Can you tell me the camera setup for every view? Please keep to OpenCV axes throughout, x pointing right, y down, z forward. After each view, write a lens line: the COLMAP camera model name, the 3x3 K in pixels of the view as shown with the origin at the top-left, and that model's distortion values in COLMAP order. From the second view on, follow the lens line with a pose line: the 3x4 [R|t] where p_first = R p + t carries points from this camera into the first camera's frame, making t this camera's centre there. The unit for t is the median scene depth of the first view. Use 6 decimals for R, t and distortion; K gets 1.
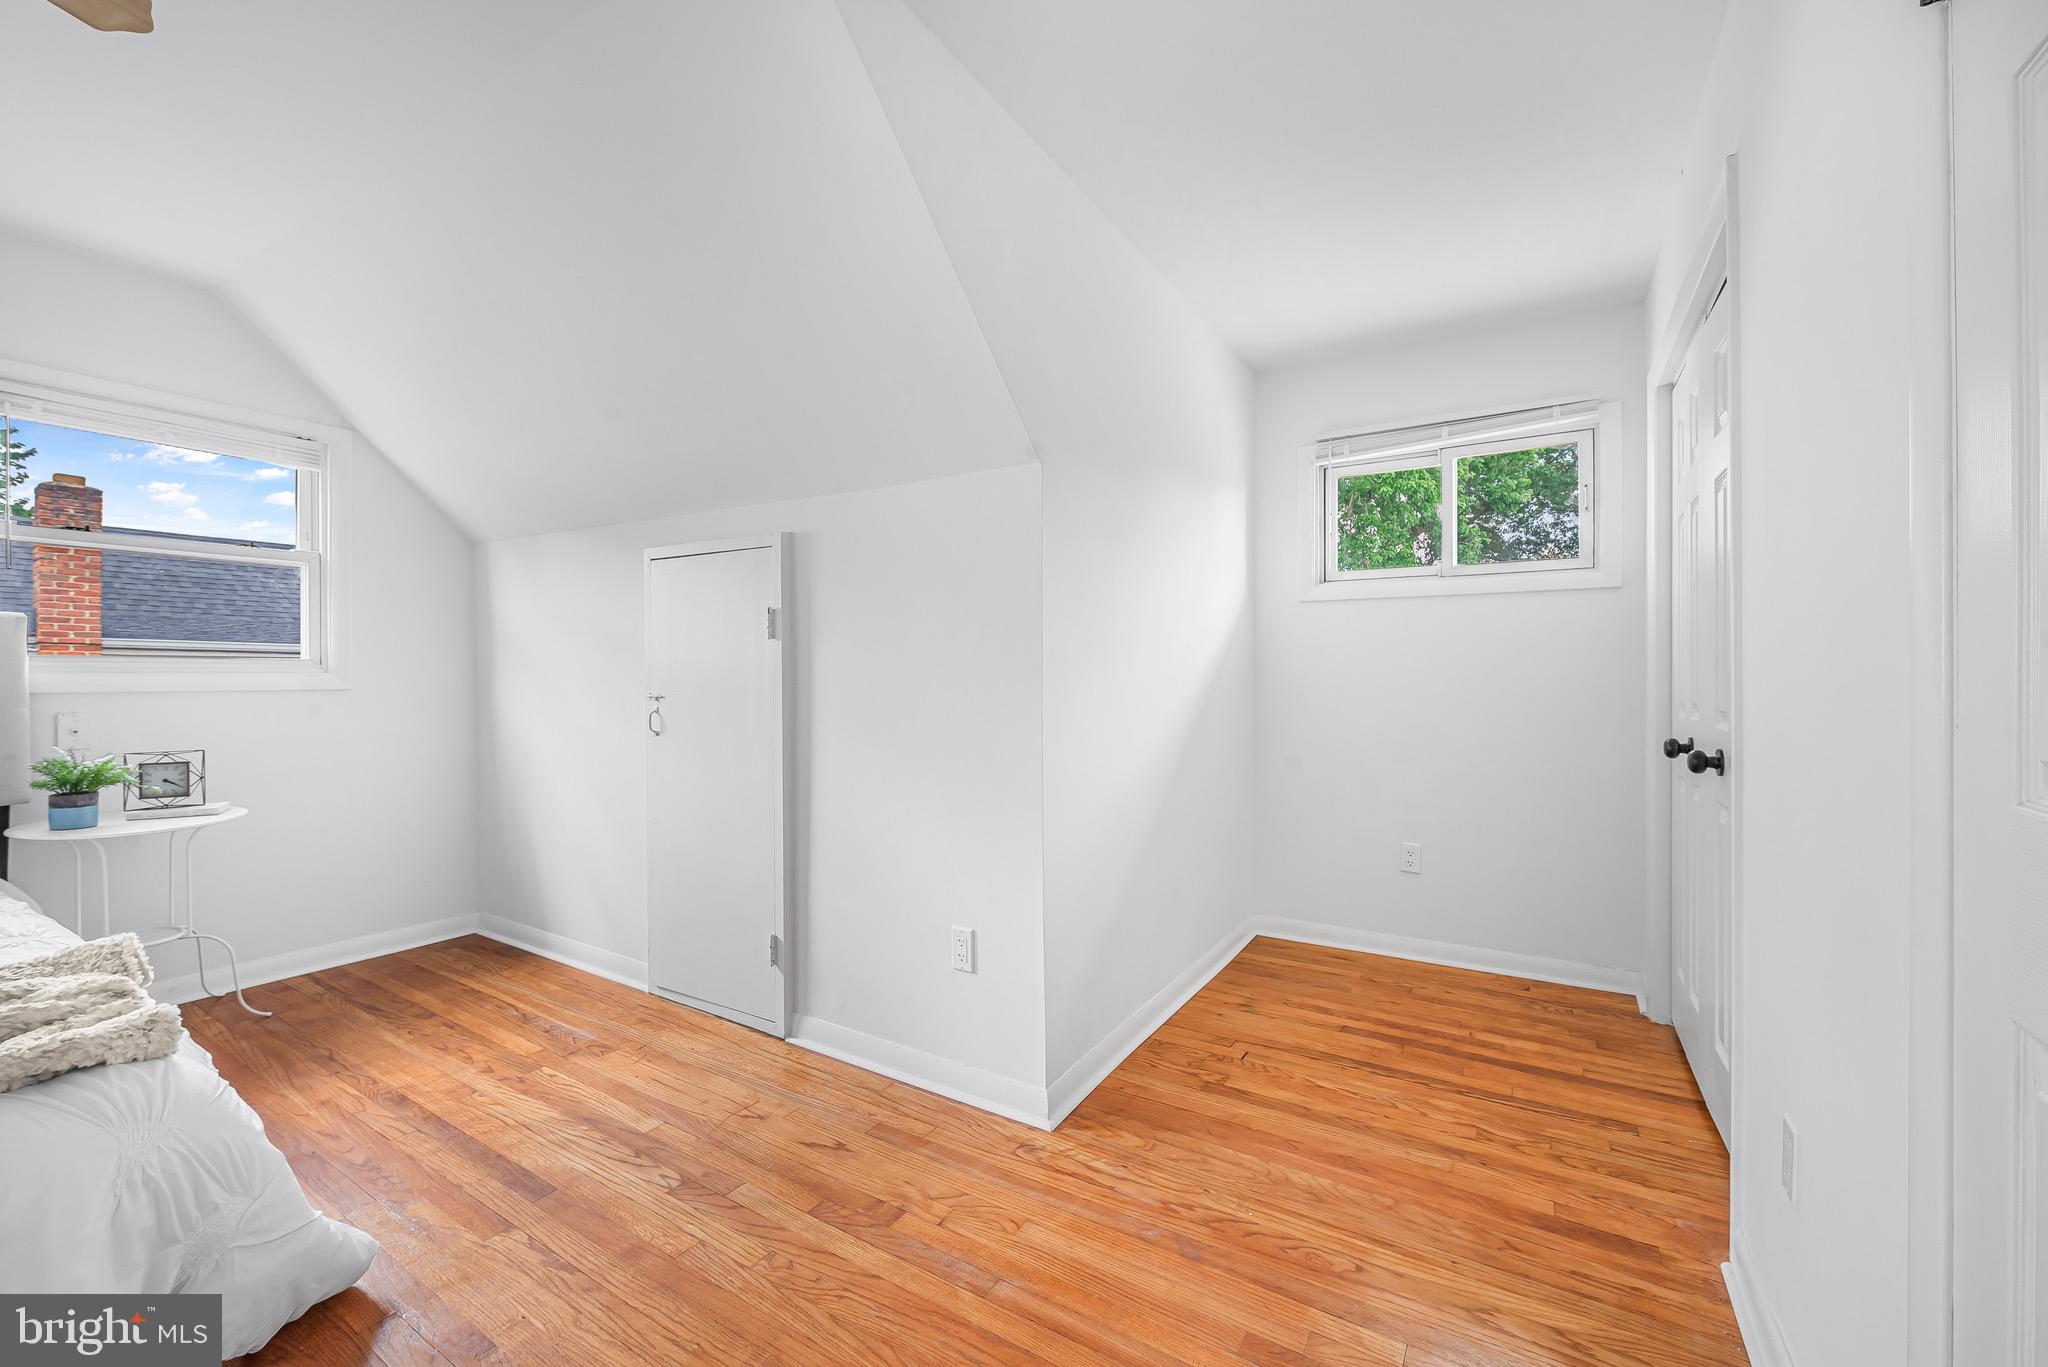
lens RADIAL K [[817.8, 0, 1040.0], [0, 817.8, 679.5], [0, 0, 1]] dist [-0.010528, 0.000589]
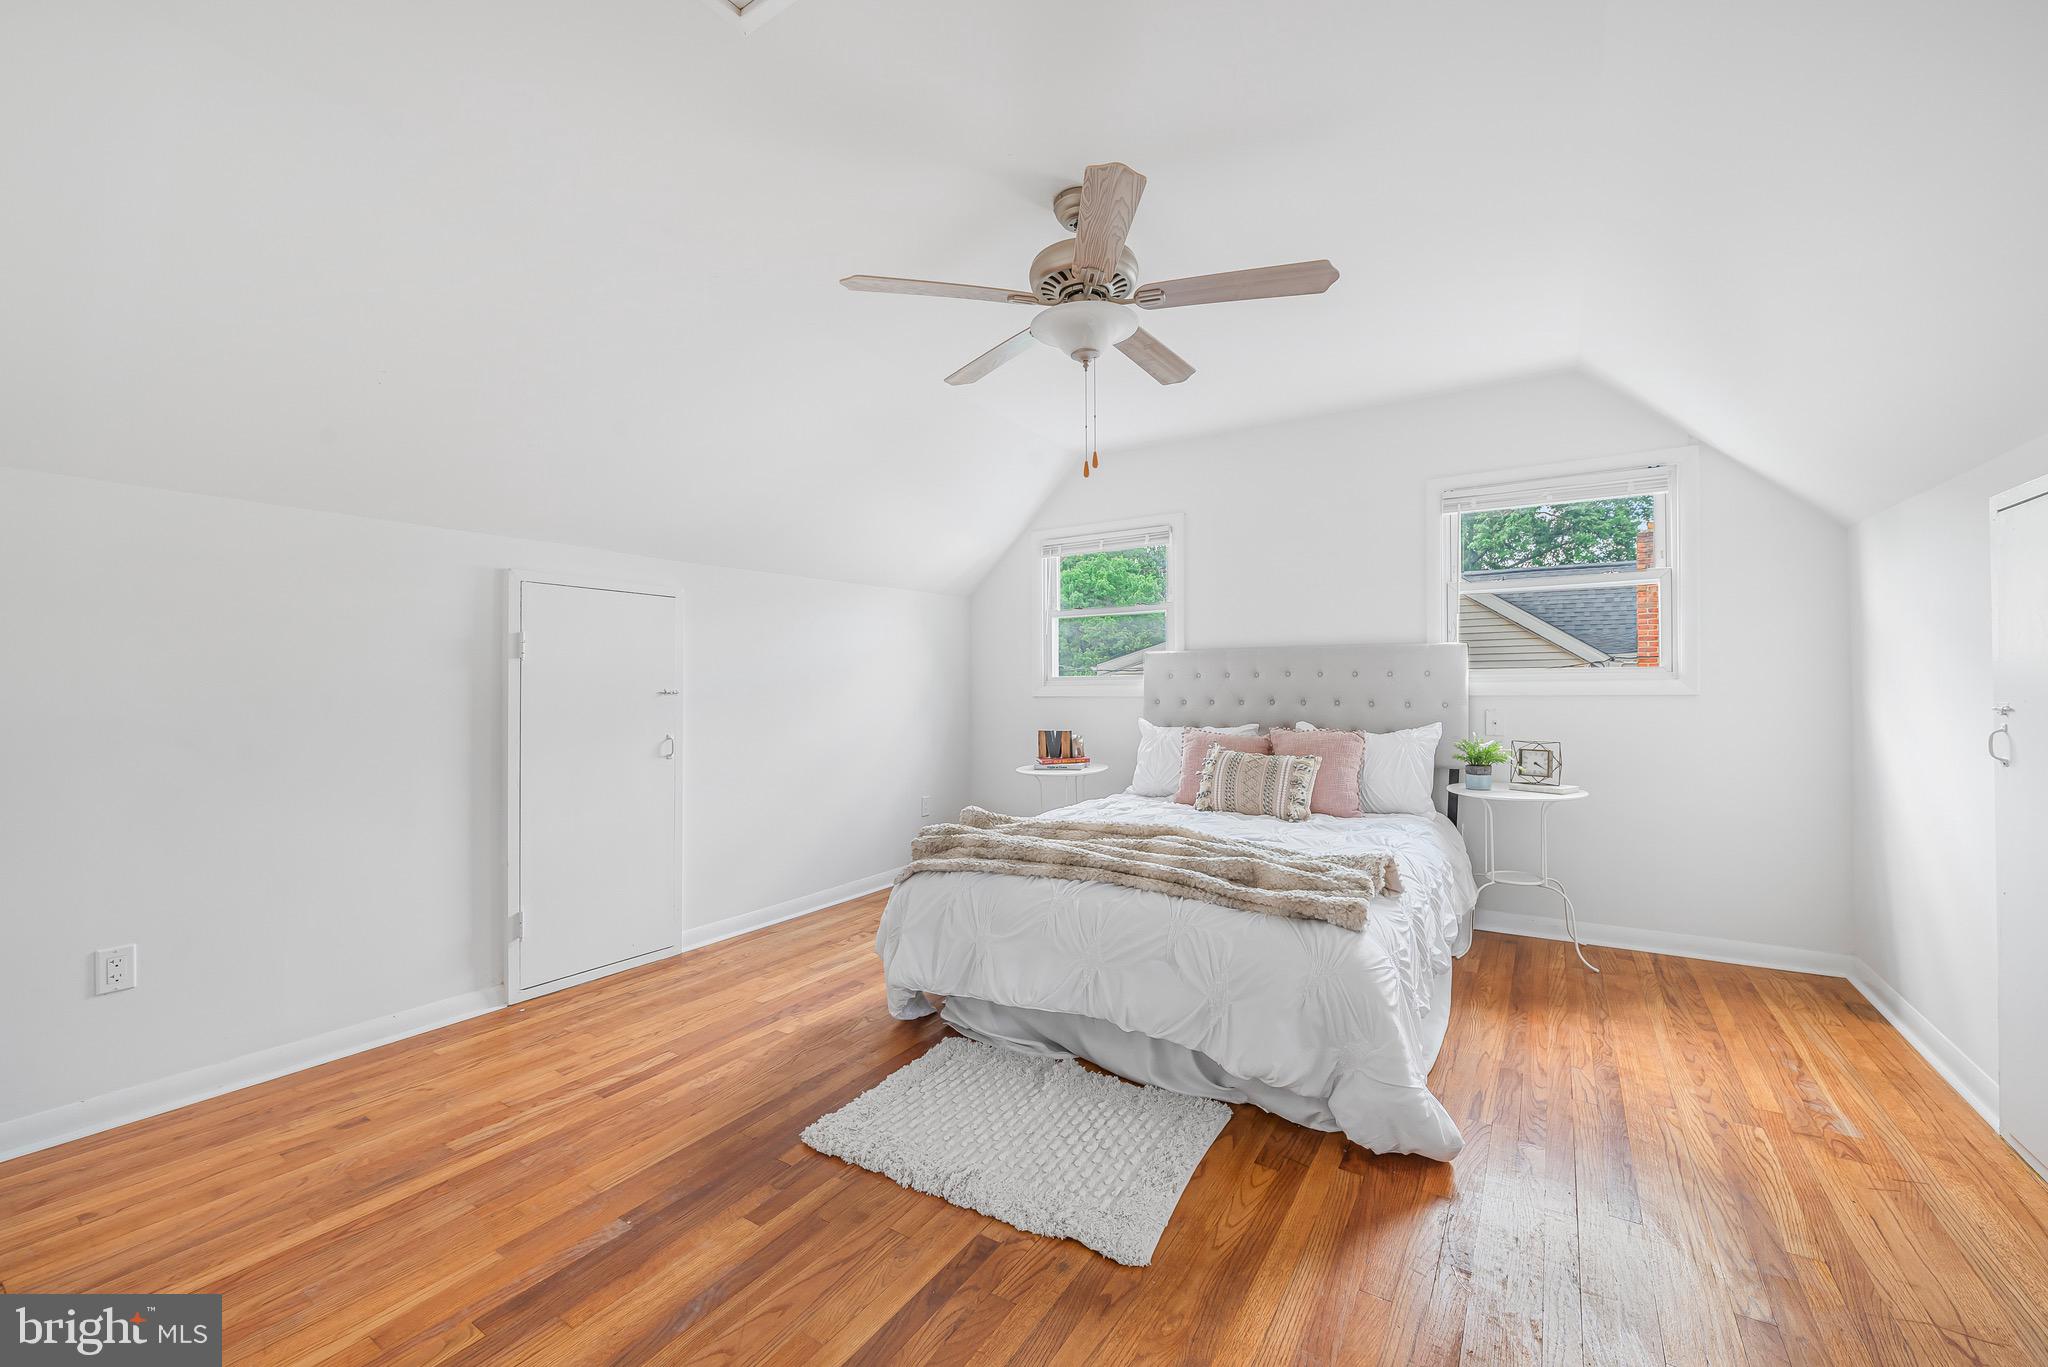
lens RADIAL K [[817.8, 0, 1039.9], [0, 817.8, 687.9], [0, 0, 1]] dist [-0.010528, 0.000589]
pose [[-0.024143, -0.001144, -0.999708, 0.255762], [0.005028, 0.999987, -0.001266, 0.000142], [0.999696, -0.005057, -0.024137, 0.226209]]
